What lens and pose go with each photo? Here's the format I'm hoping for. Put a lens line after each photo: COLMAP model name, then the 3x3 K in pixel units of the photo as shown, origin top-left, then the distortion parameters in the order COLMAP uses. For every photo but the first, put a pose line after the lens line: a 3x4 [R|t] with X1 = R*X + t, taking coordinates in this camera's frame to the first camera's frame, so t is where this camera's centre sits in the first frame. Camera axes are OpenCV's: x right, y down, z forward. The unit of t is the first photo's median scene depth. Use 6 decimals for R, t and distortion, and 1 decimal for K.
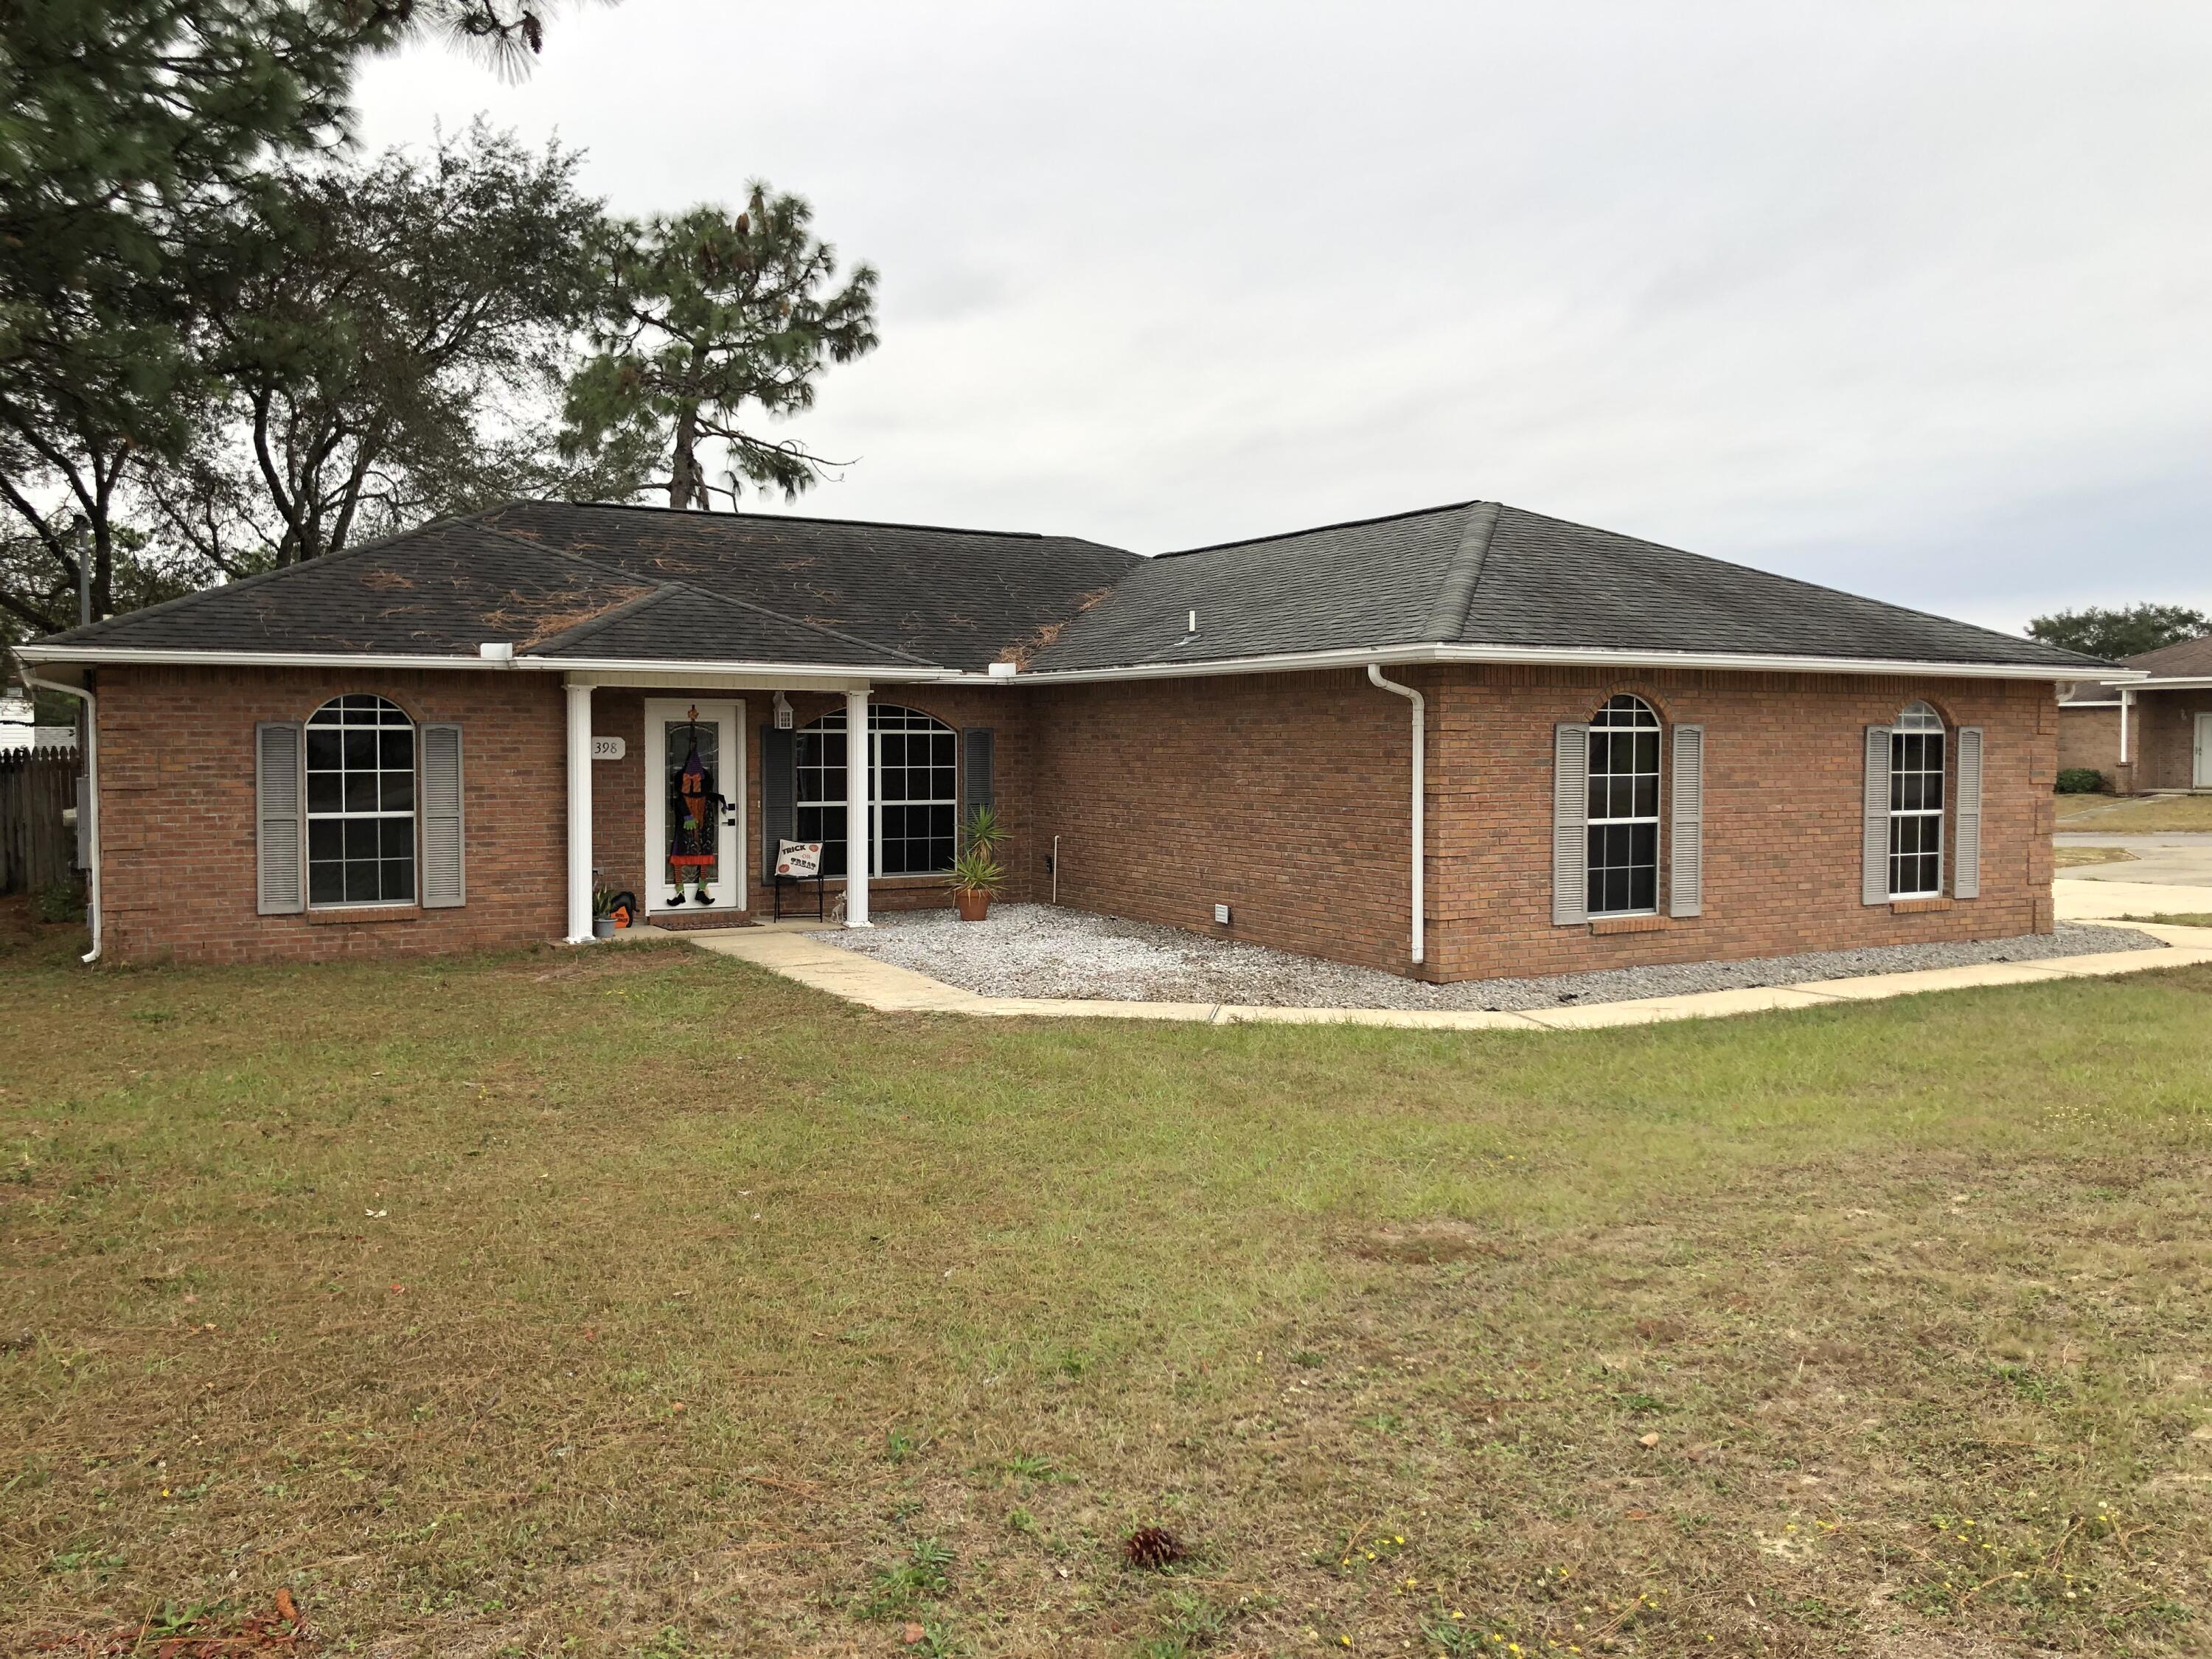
lens RADIAL K [[1832.9, 0, 1106.0], [0, 1832.9, 829.5], [0, 0, 1]] dist [0.023535, -0.006044]
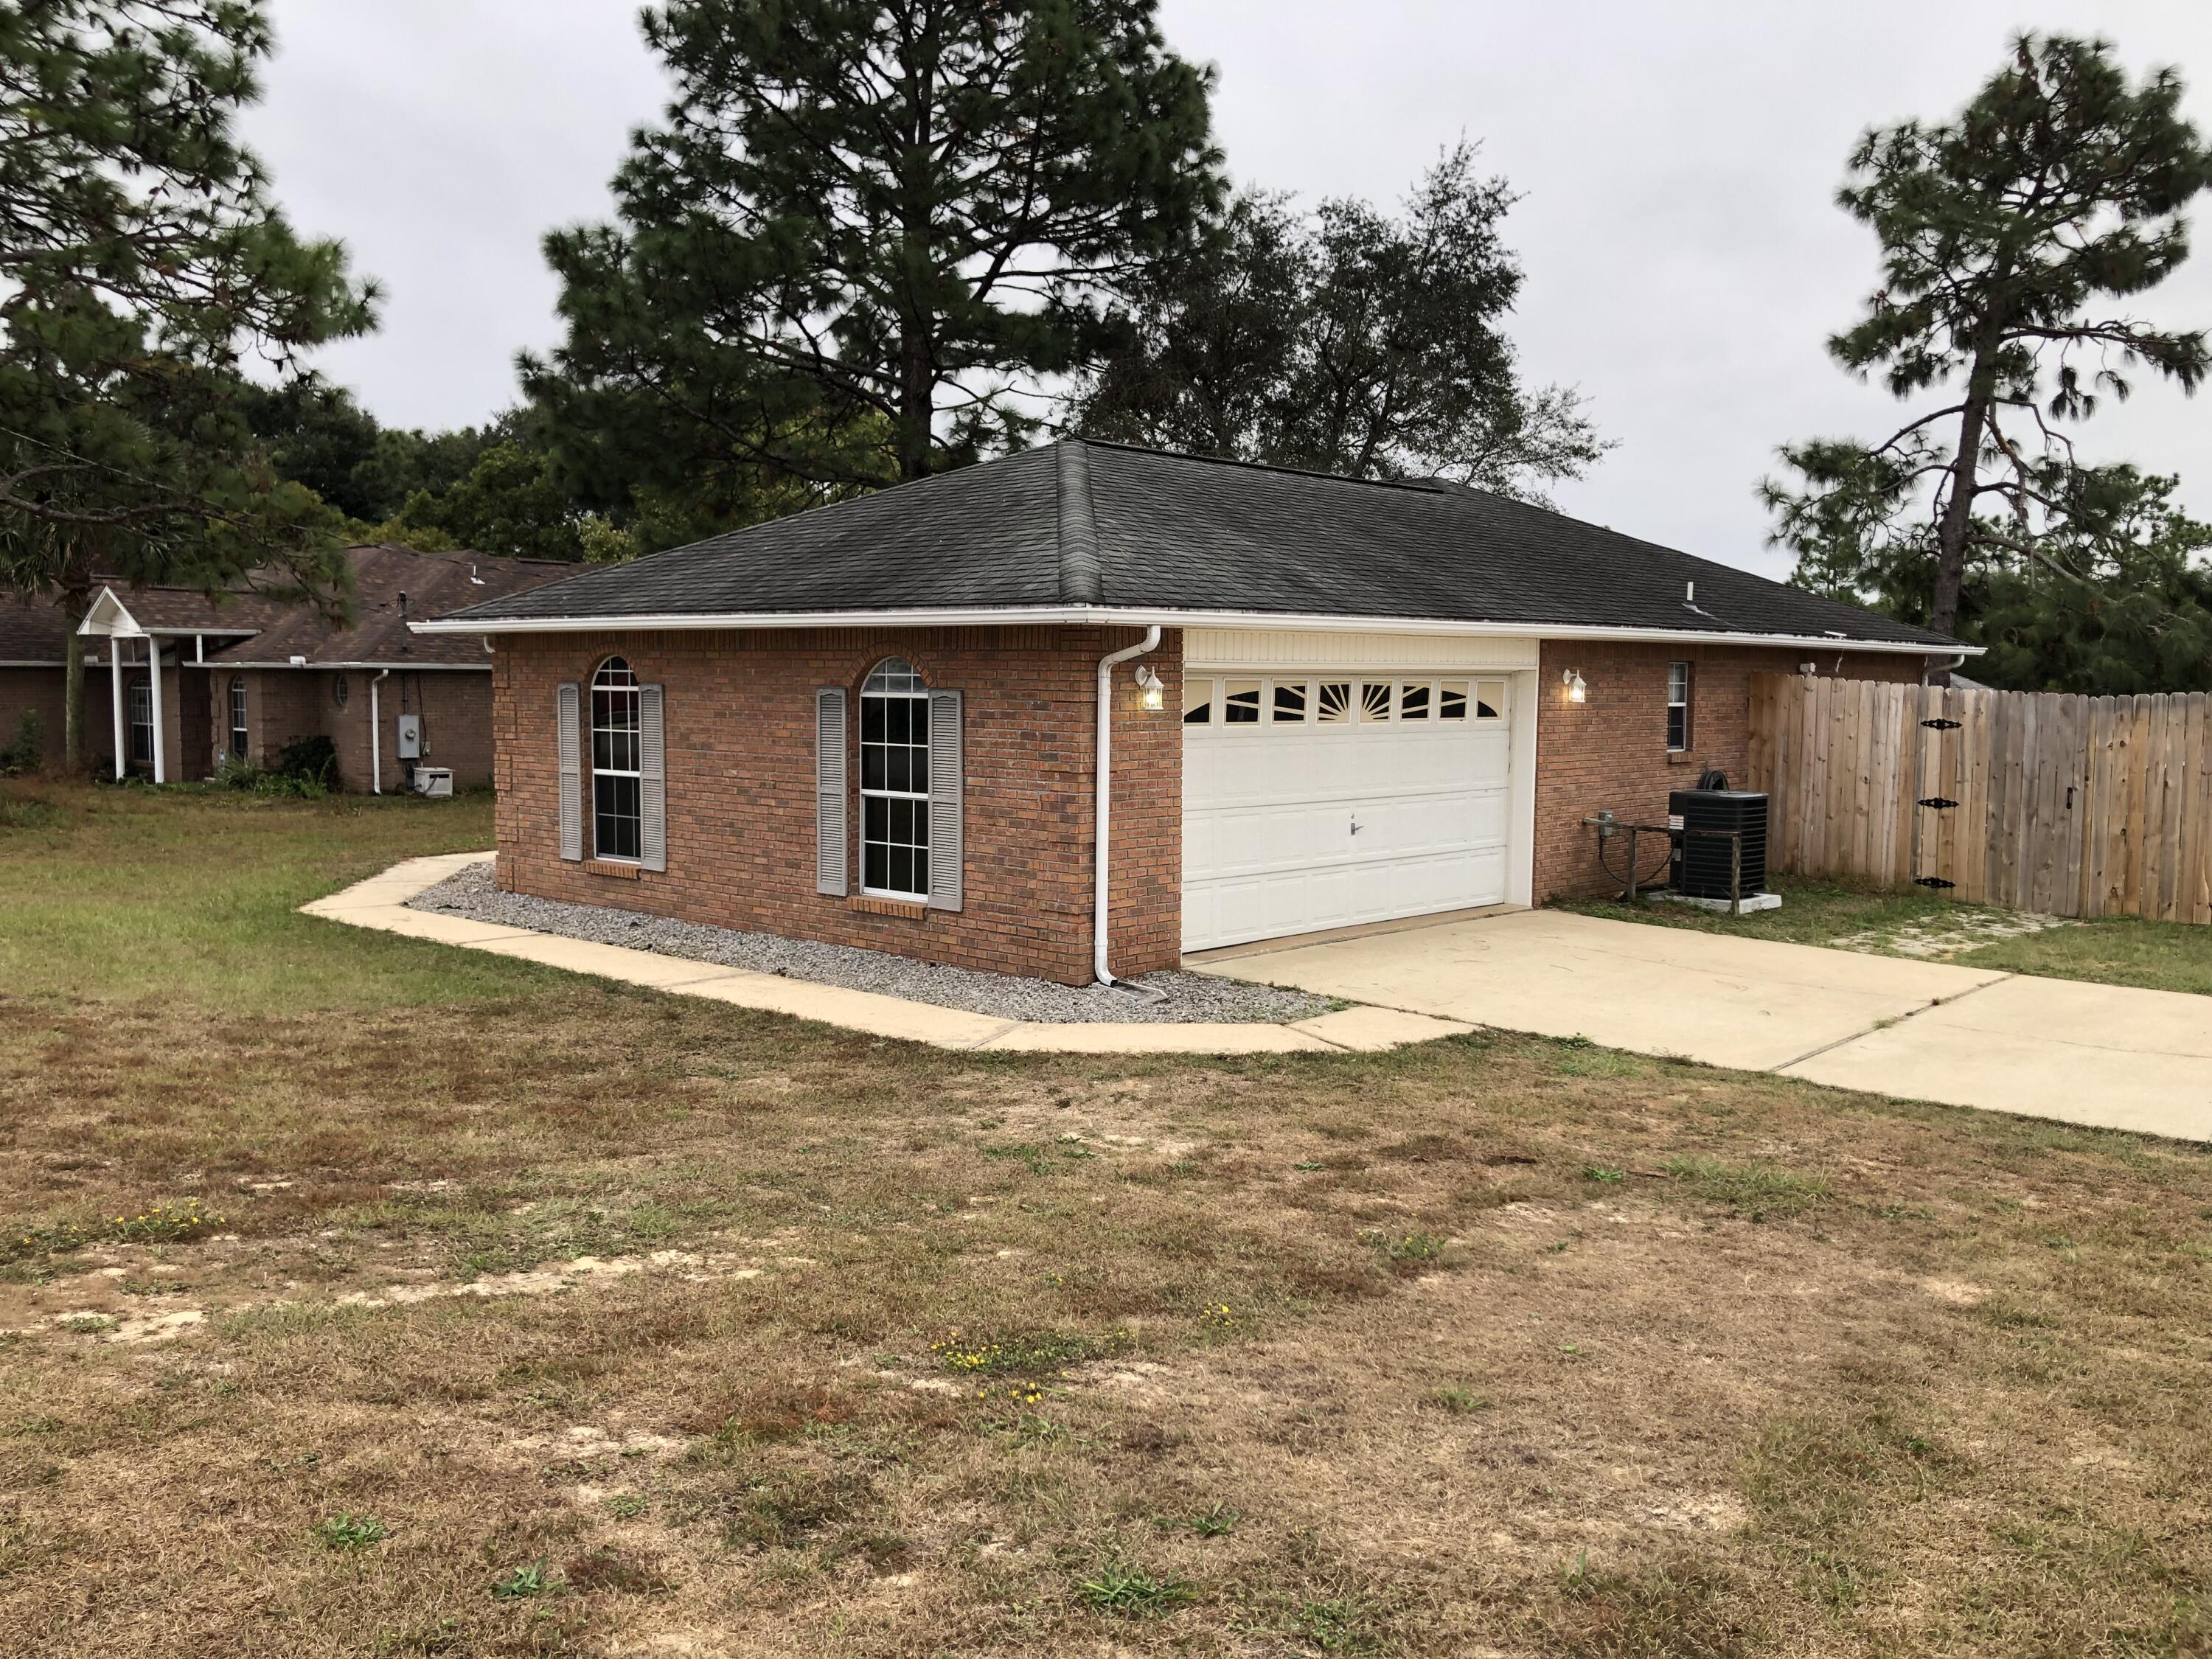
lens RADIAL K [[1832.9, 0, 1106.0], [0, 1832.9, 829.5], [0, 0, 1]] dist [0.023535, -0.006044]
pose [[0.310845, 0.068621, -0.947980, 1.206139], [-0.072823, 0.996178, 0.048231, -0.038554], [0.947667, 0.054043, 0.314654, 0.804981]]
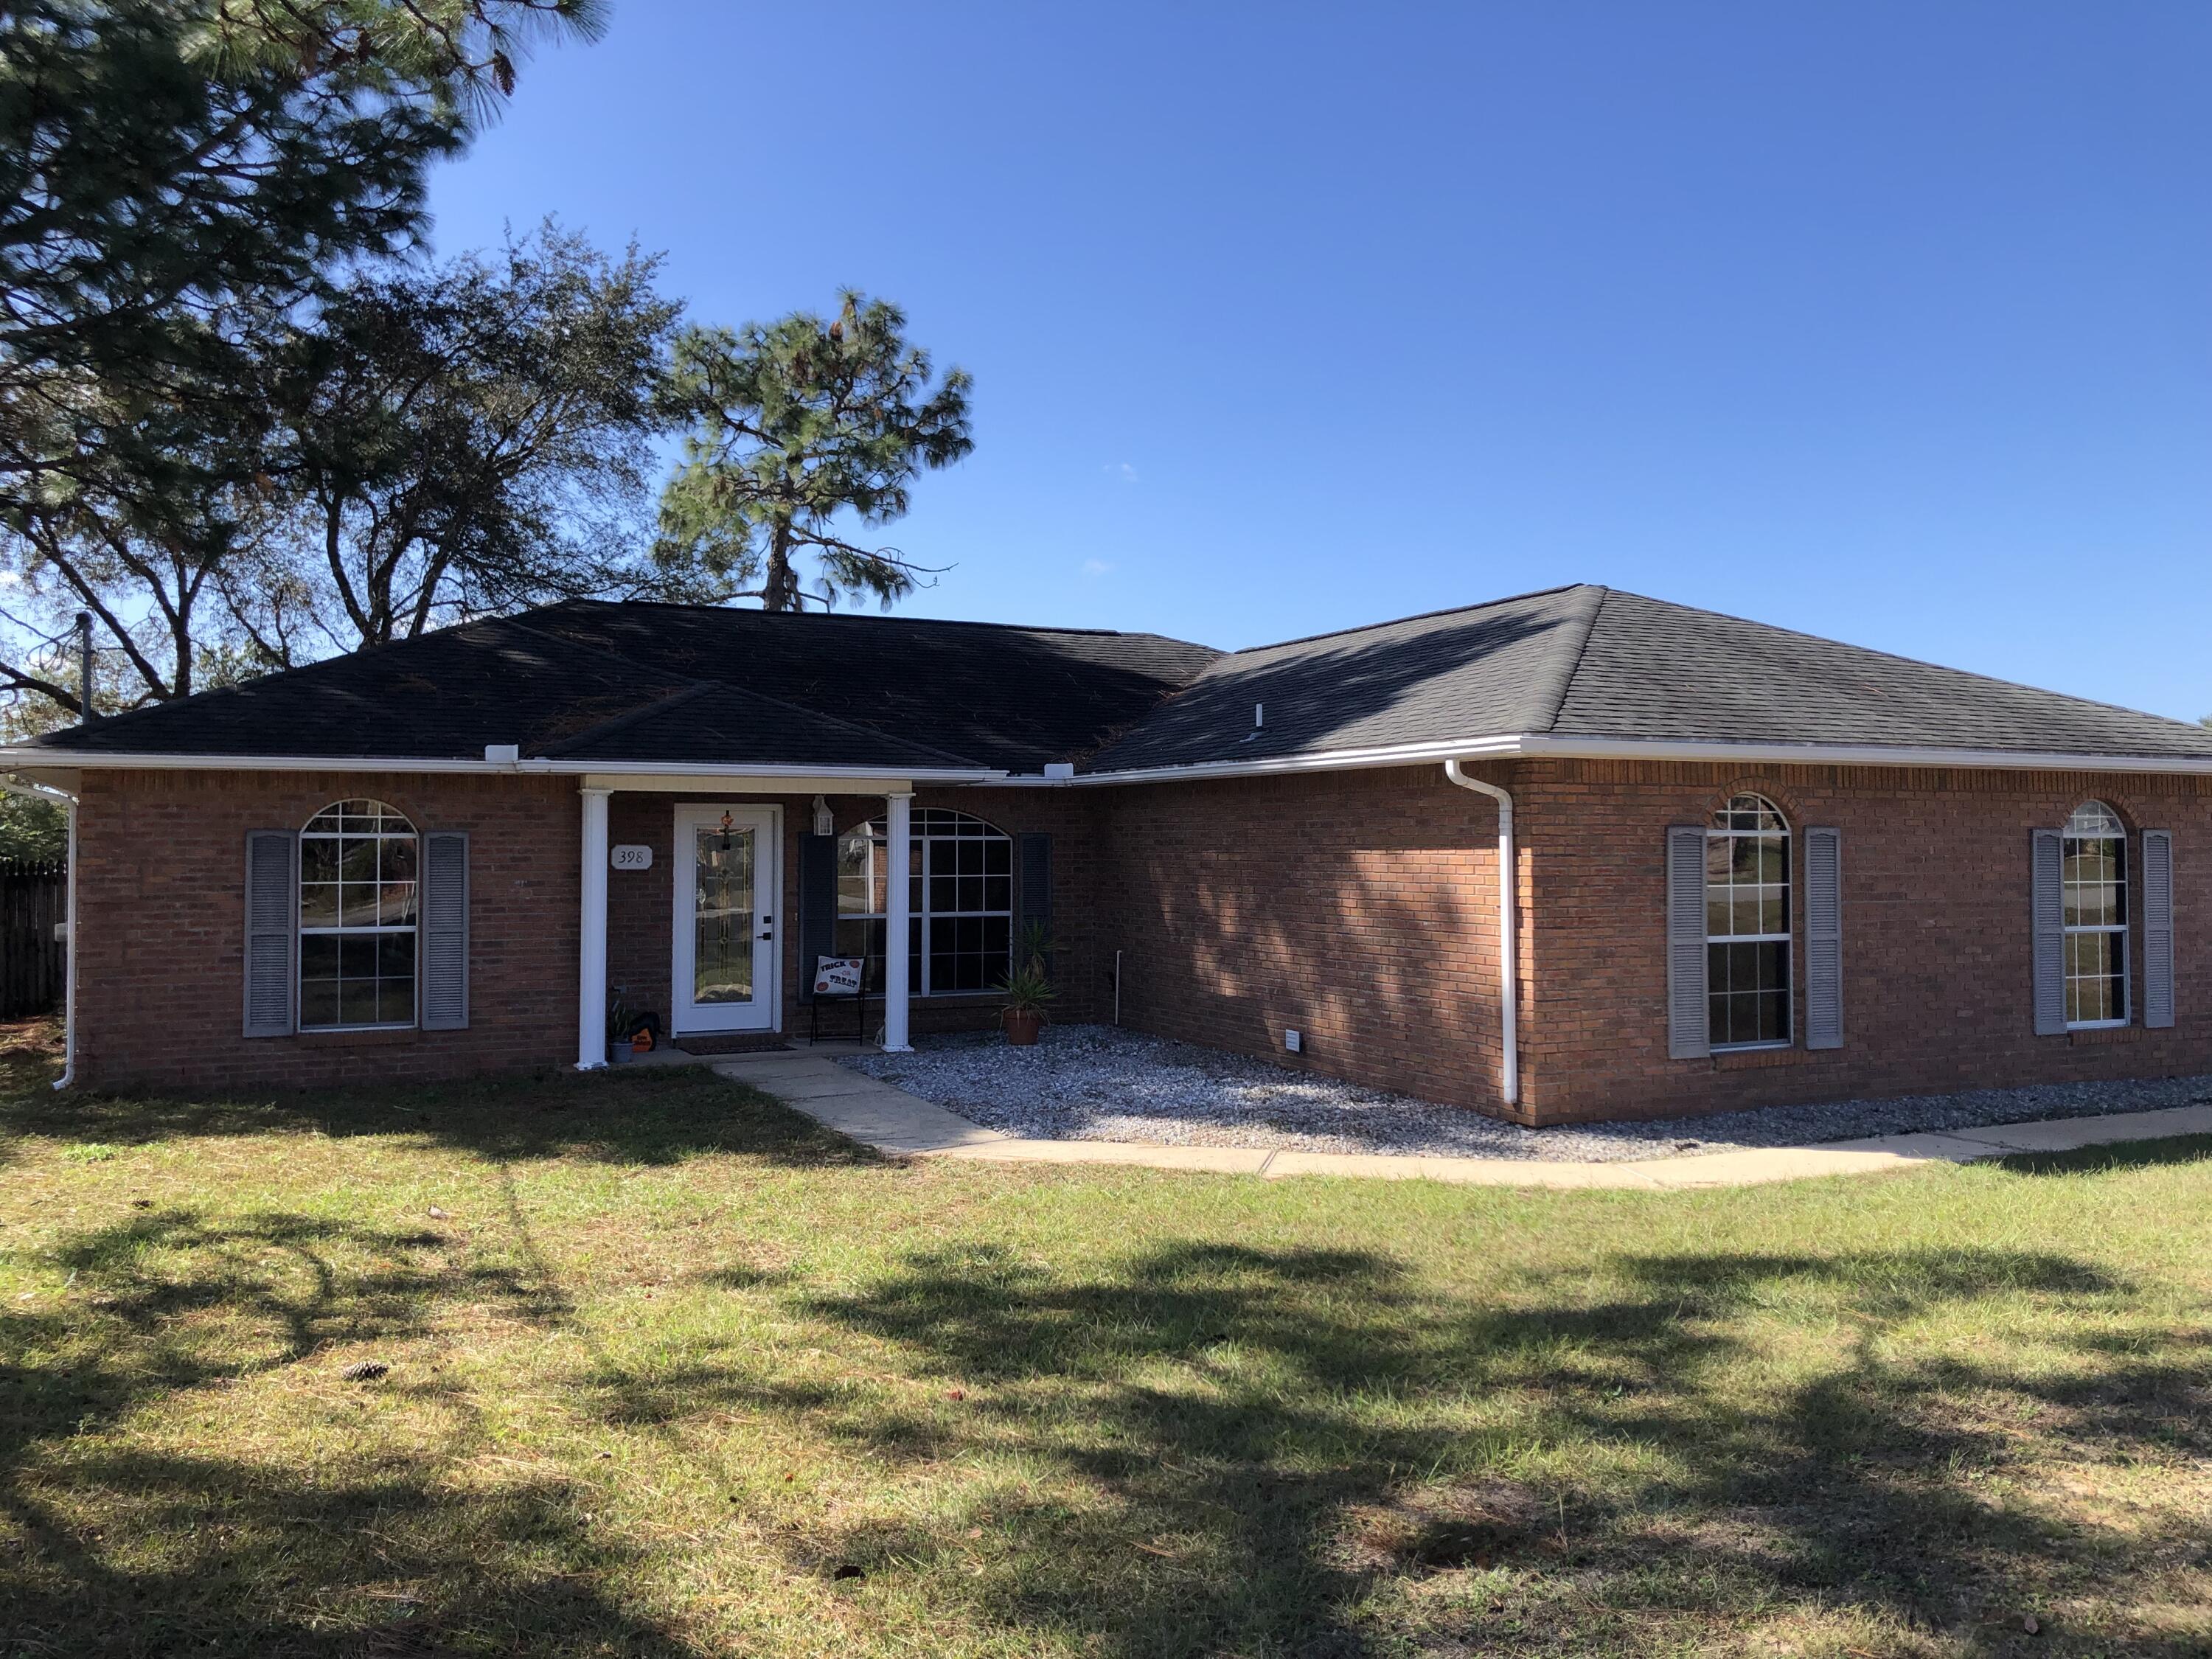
lens RADIAL K [[1819.0, 0, 1097.1], [0, 1819.0, 832.0], [0, 0, 1]] dist [0.012205, 0.002024]
pose [[0.997526, -0.002972, -0.070235, 0.029842], [-0.001038, 0.998375, -0.056983, -0.004767], [0.070290, 0.056915, 0.995902, 0.100712]]
